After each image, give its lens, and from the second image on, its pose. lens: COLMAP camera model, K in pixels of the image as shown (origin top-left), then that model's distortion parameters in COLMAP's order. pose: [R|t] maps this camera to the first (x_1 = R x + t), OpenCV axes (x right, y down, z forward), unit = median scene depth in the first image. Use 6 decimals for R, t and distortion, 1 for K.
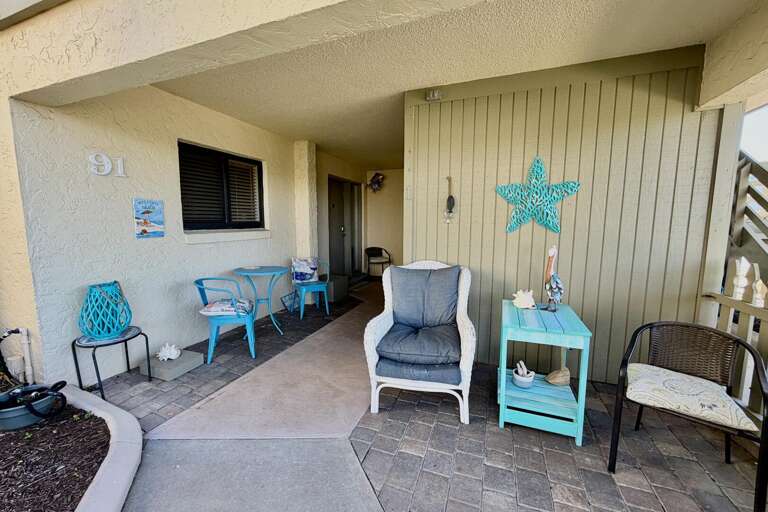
lens RADIAL K [[303.7, 0, 385.7], [0, 303.7, 256.3], [0, 0, 1]] dist [0.000317, 0.000140]
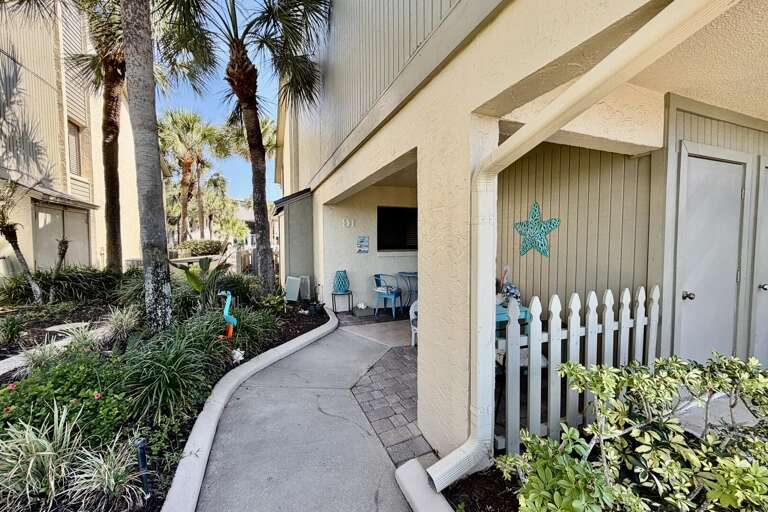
lens RADIAL K [[303.7, 0, 381.4], [0, 303.7, 255.4], [0, 0, 1]] dist [0.000317, 0.000140]
pose [[0.667651, 0.030473, -0.743851, 1.032468], [-0.080671, 0.996240, -0.031595, 0.014135], [0.740091, 0.081102, 0.667599, -0.397886]]
